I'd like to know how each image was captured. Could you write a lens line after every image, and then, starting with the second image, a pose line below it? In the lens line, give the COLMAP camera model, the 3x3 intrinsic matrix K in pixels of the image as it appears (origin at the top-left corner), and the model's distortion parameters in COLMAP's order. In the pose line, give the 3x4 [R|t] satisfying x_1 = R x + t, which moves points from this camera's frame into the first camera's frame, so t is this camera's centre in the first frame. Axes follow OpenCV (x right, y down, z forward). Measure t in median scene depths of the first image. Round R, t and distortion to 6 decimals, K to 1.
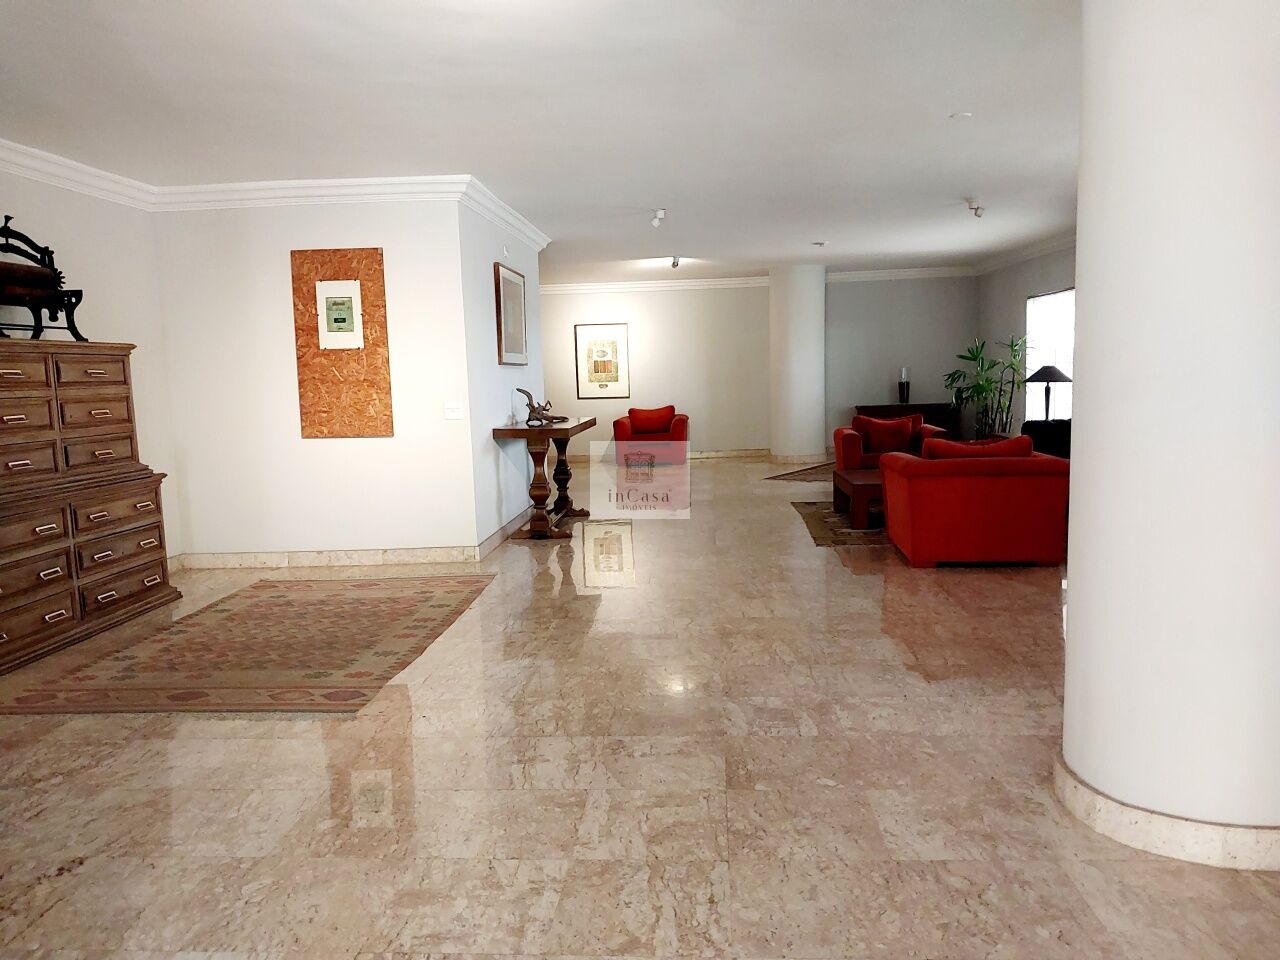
lens RADIAL K [[1005.5, 0, 635.2], [0, 1005.5, 480.8], [0, 0, 1]] dist [0.014242, -0.031232]
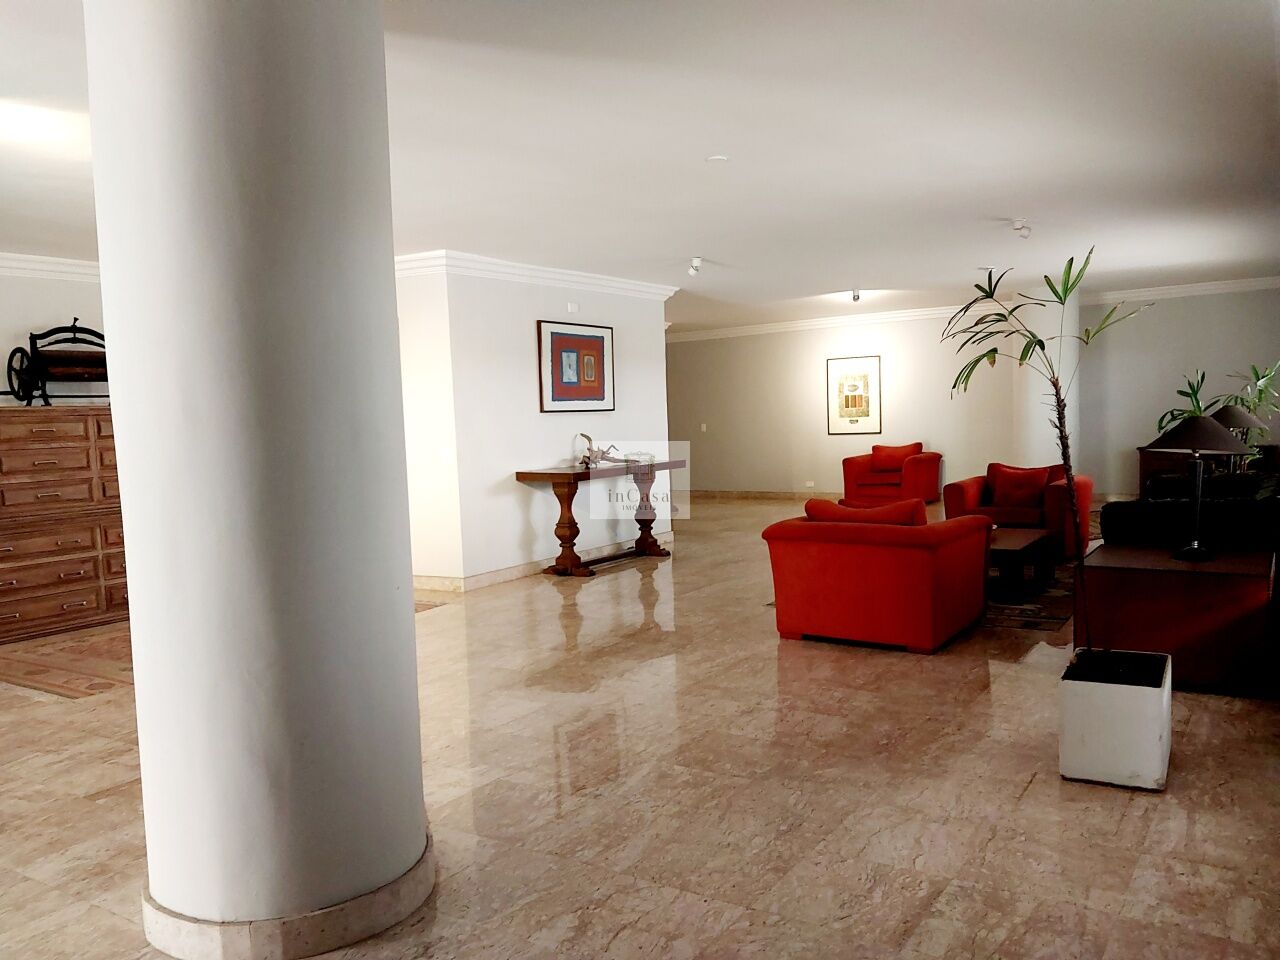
lens RADIAL K [[1005.5, 0, 635.1], [0, 1005.5, 479.0], [0, 0, 1]] dist [0.014242, -0.031232]
pose [[0.876571, 0.029861, -0.480345, 0.554119], [-0.041044, 0.999075, -0.012792, -0.038864], [0.479519, 0.030929, 0.876987, 0.110469]]
